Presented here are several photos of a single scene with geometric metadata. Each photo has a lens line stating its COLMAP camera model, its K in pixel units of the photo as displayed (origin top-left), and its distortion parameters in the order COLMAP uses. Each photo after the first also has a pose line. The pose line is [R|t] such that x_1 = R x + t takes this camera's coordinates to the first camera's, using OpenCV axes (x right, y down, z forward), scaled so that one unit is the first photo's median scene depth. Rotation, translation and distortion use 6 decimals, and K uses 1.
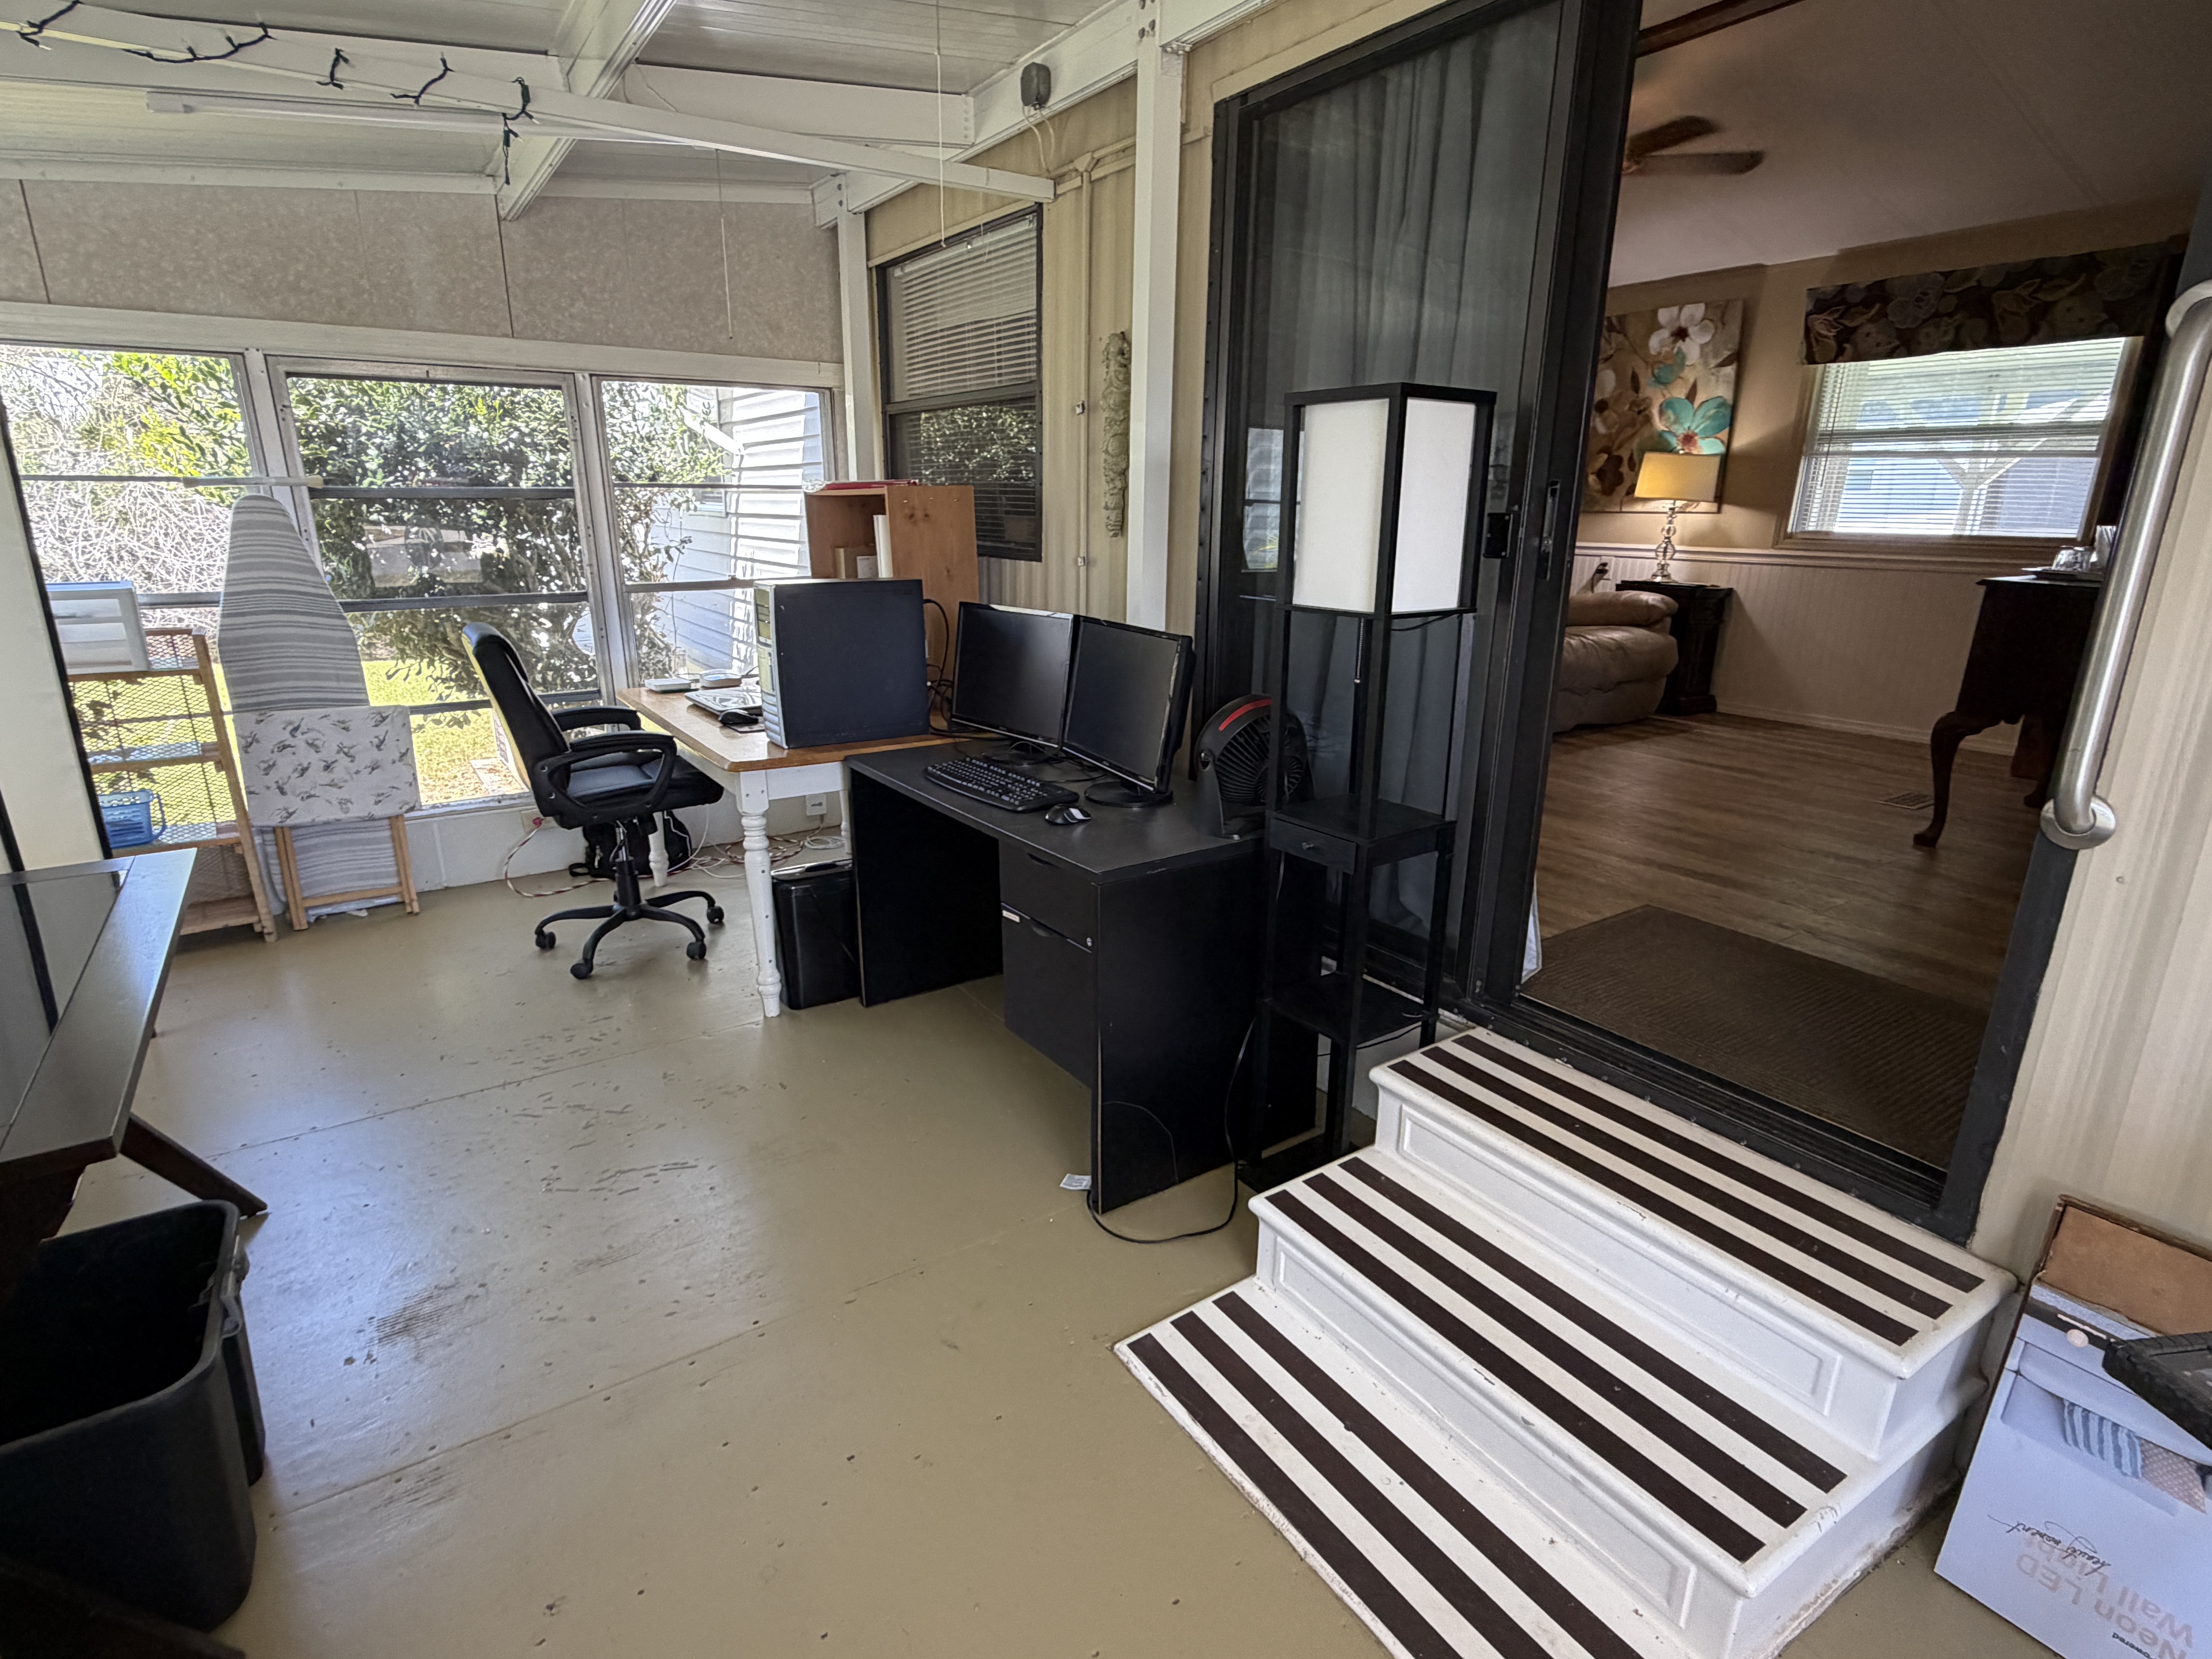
lens RADIAL K [[1111.8, 0, 1102.1], [0, 1111.8, 834.0], [0, 0, 1]] dist [-0.000619, 0.000255]
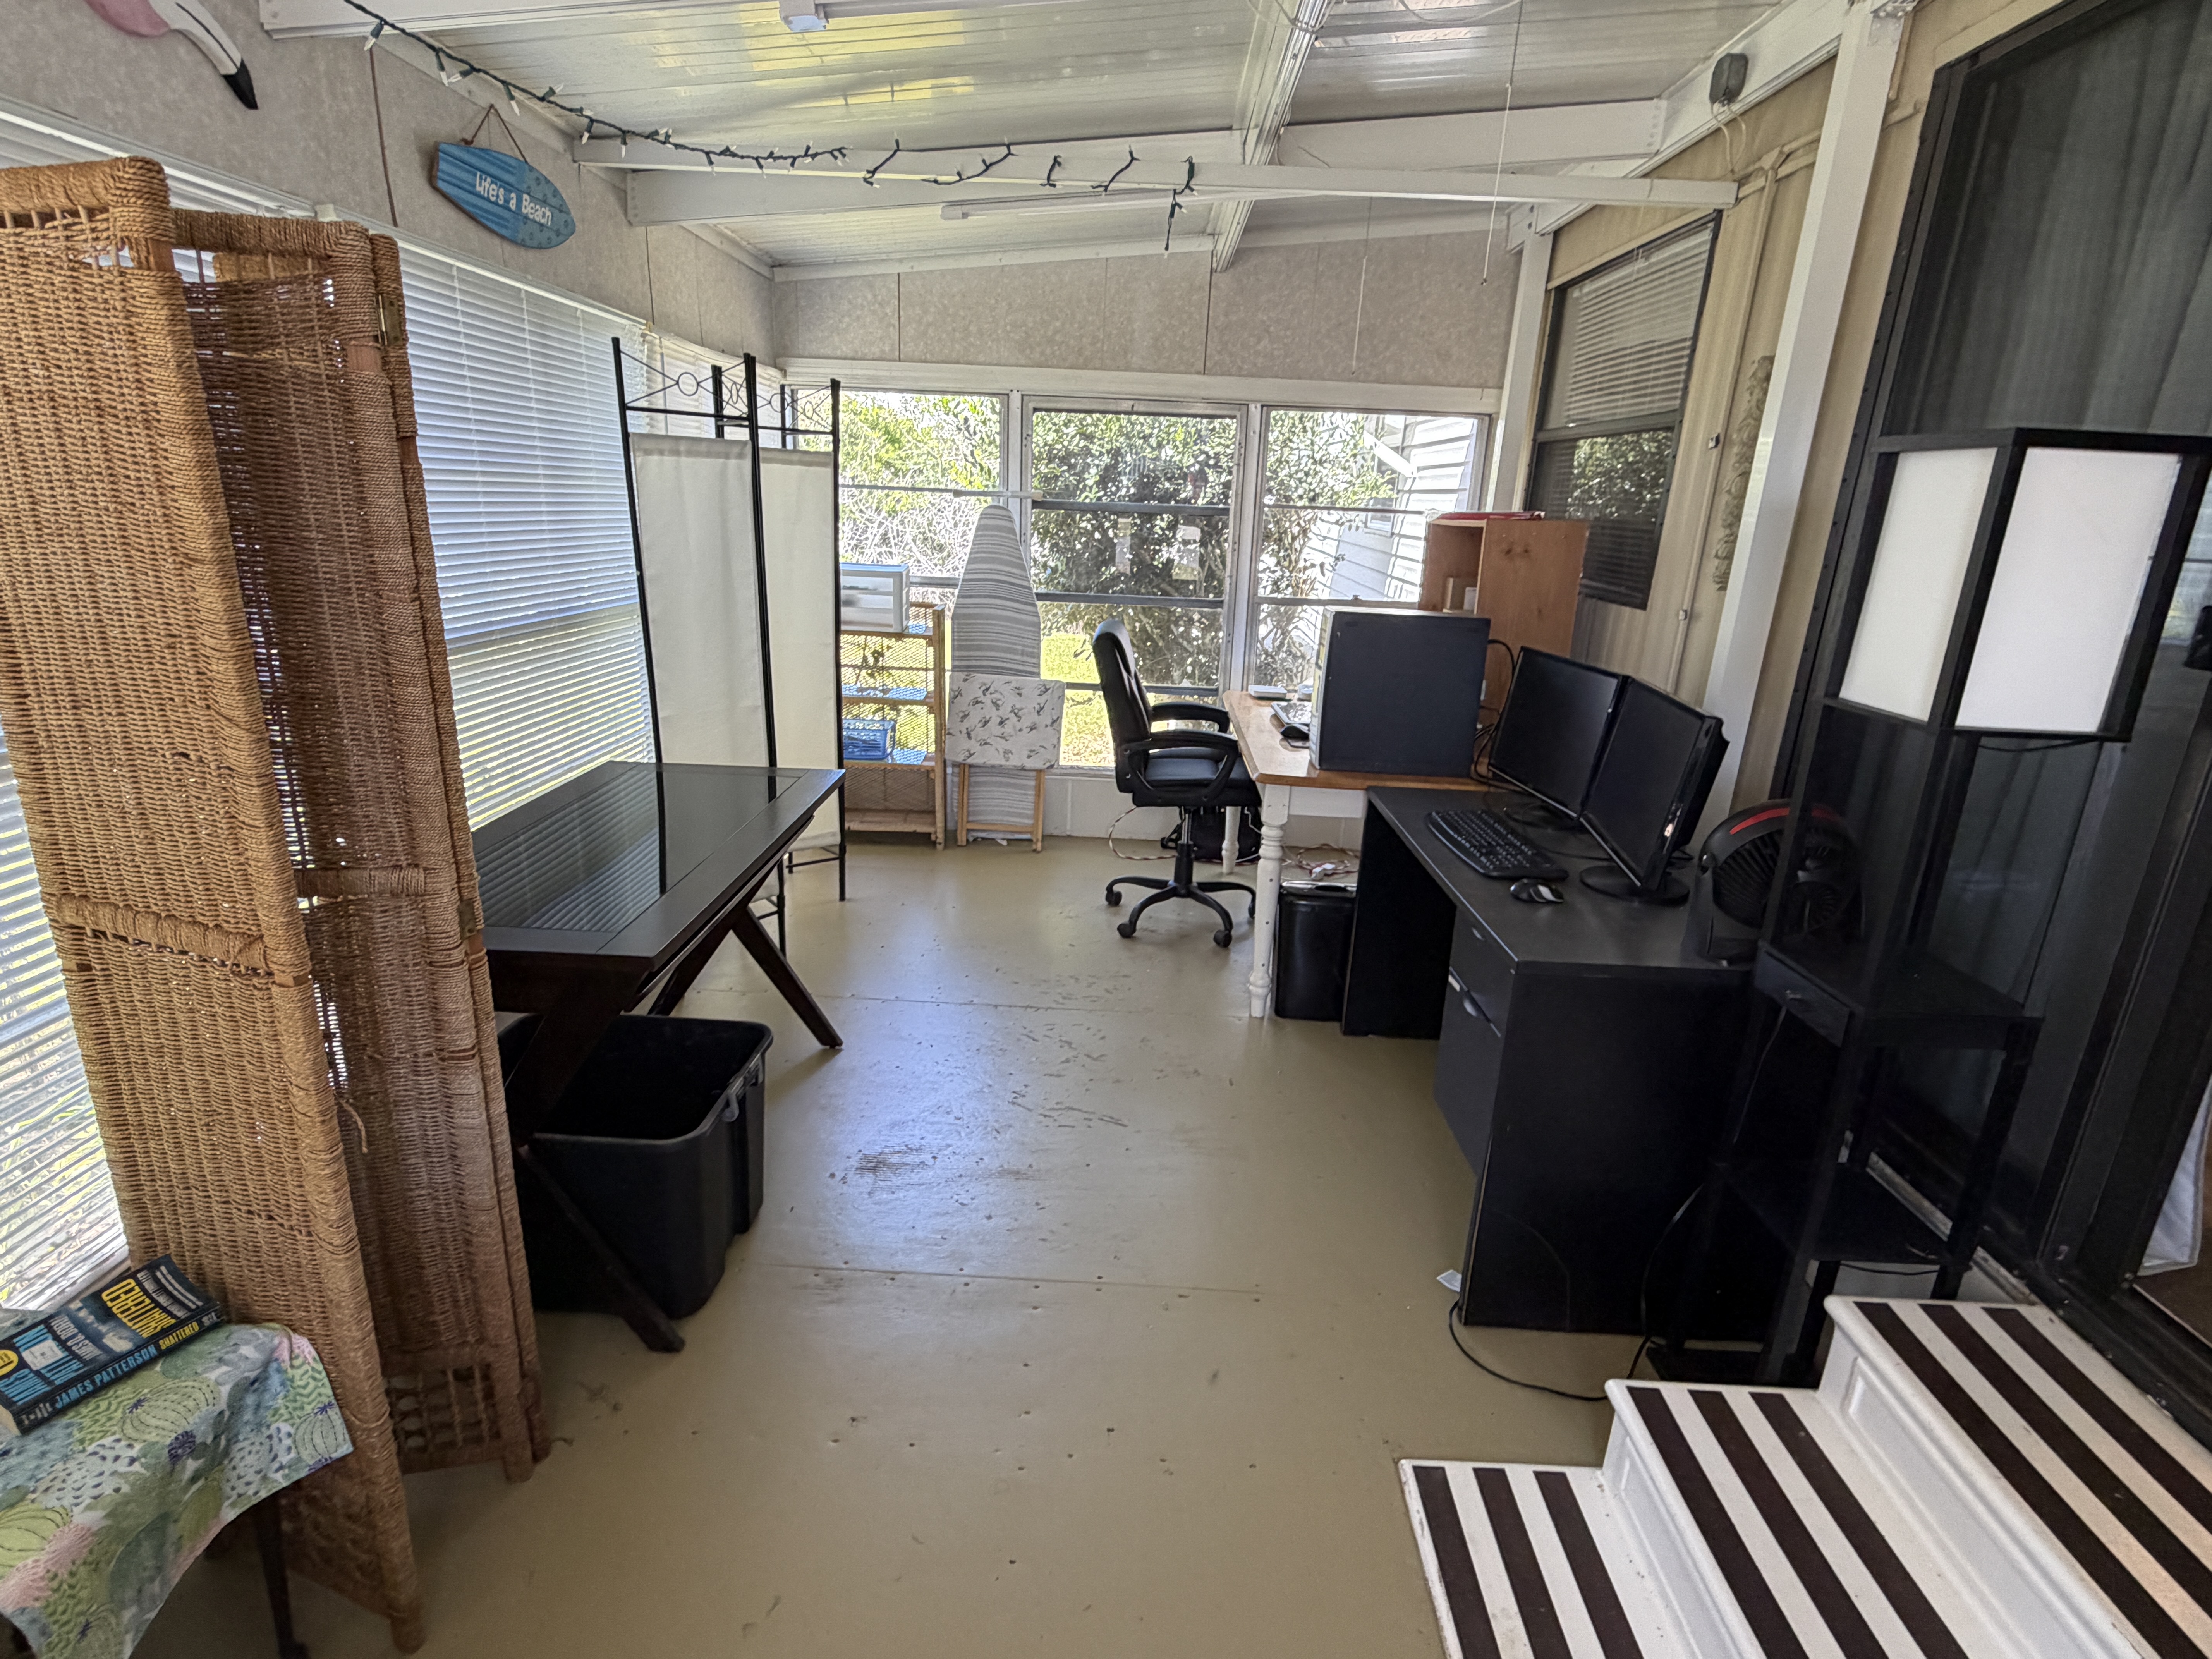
lens RADIAL K [[1111.8, 0, 1103.0], [0, 1111.8, 835.7], [0, 0, 1]] dist [-0.000619, 0.000255]
pose [[0.815012, 0.197558, -0.544726, 0.191946], [-0.203344, 0.977810, 0.050384, -0.041358], [0.542593, 0.069703, 0.837099, 0.047746]]
